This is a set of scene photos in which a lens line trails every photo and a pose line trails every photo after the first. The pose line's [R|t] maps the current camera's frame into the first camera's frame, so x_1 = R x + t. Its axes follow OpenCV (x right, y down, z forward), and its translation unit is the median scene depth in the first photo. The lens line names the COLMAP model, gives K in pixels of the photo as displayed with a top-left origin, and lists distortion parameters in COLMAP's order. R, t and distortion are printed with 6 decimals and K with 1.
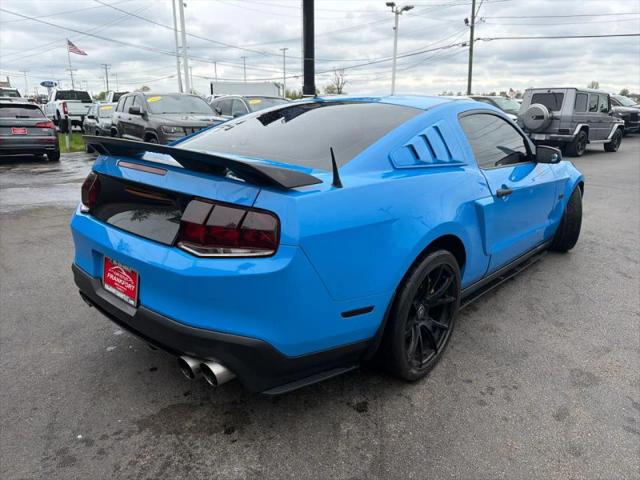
lens RADIAL K [[451.6, 0, 324.4], [0, 451.6, 241.6], [0, 0, 1]] dist [0.027620, -0.041838]
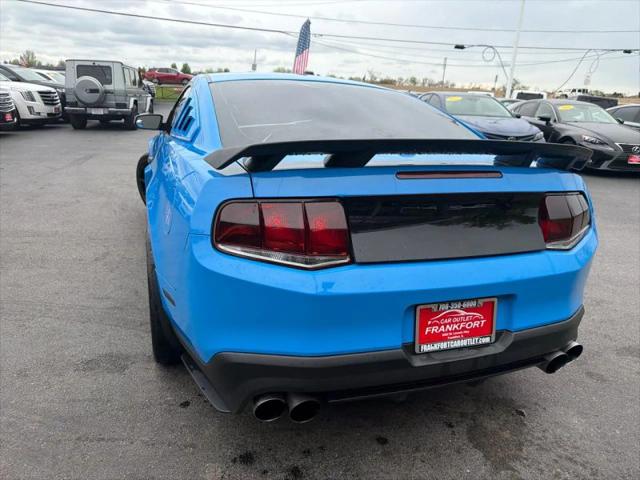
lens RADIAL K [[451.6, 0, 320.3], [0, 451.6, 238.5], [0, 0, 1]] dist [0.027620, -0.041838]
pose [[0.491117, -0.254770, 0.833004, -0.894515], [0.210866, 0.962604, 0.170086, -0.179511], [-0.845186, 0.092121, 0.526473, 0.602194]]
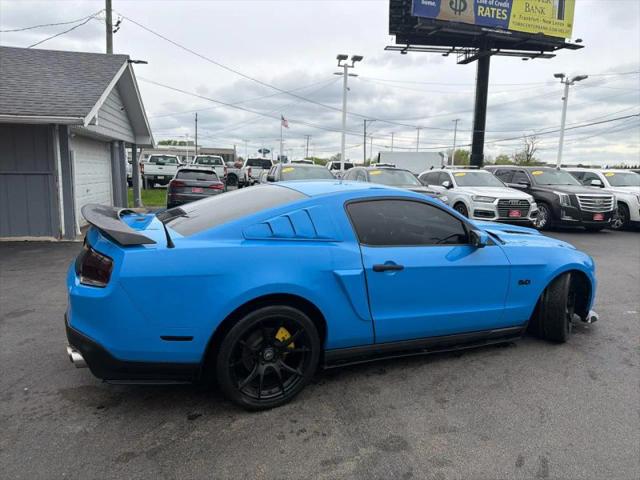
lens RADIAL K [[451.6, 0, 325.1], [0, 451.6, 234.2], [0, 0, 1]] dist [0.027620, -0.041838]
pose [[0.922032, 0.073629, -0.380047, 0.721465], [-0.130351, 0.983466, -0.125711, -0.030269], [0.364507, 0.165449, 0.916385, -0.120213]]
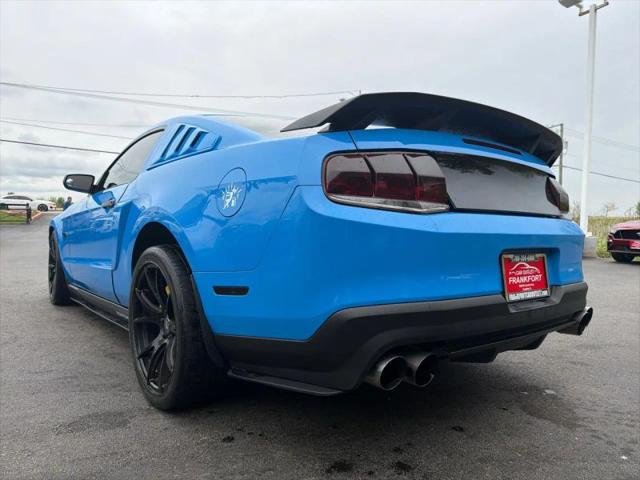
lens RADIAL K [[451.6, 0, 319.3], [0, 451.6, 242.6], [0, 0, 1]] dist [0.027620, -0.041838]
pose [[0.188487, -0.051253, 0.980737, -1.019638], [0.267574, 0.963537, -0.001071, -0.057379], [-0.944922, 0.262622, 0.195328, 0.908827]]
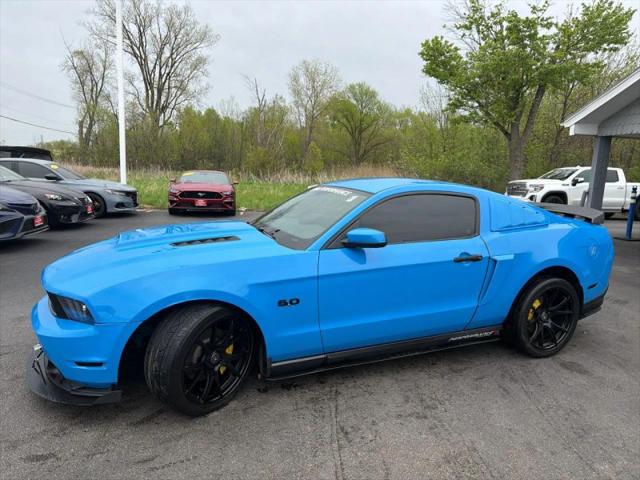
lens RADIAL K [[451.6, 0, 324.5], [0, 451.6, 244.2], [0, 0, 1]] dist [0.027620, -0.041838]
pose [[-0.896046, -0.116218, 0.428479, -0.299909], [0.081231, 0.905919, 0.415587, -0.864872], [-0.436466, 0.407191, -0.802305, 2.707763]]
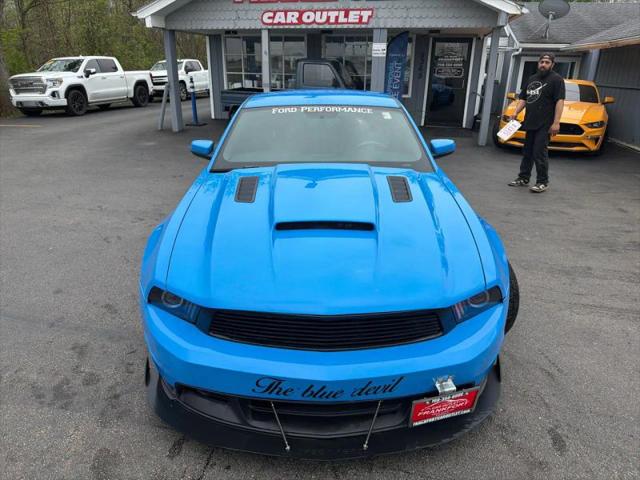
lens RADIAL K [[451.6, 0, 317.2], [0, 451.6, 238.3], [0, 0, 1]] dist [0.027620, -0.041838]
pose [[-0.757980, 0.214744, -0.615915, 1.265382], [-0.202680, 0.819972, 0.535320, -0.823958], [0.619990, 0.530595, -0.577998, 2.427179]]
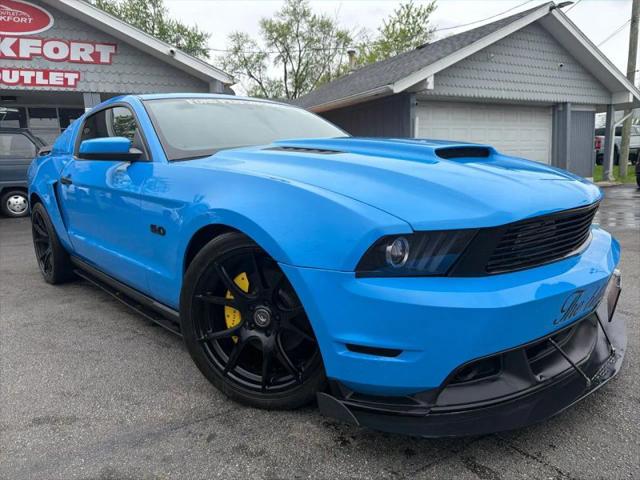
lens RADIAL K [[451.6, 0, 314.9], [0, 451.6, 238.5], [0, 0, 1]] dist [0.027620, -0.041838]
pose [[-0.112495, 0.162154, -0.980332, 1.516422], [-0.242814, 0.952198, 0.185364, -0.344892], [0.963528, 0.258891, -0.067744, 1.801019]]
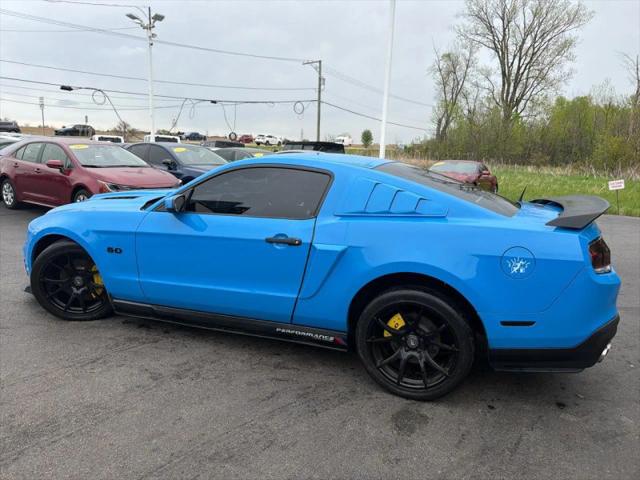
lens RADIAL K [[451.6, 0, 320.2], [0, 451.6, 242.9], [0, 0, 1]] dist [0.027620, -0.041838]
pose [[-0.333287, -0.211568, 0.918781, -1.176305], [0.231688, 0.926238, 0.297329, -0.568604], [-0.913915, 0.311966, -0.259685, 1.725656]]
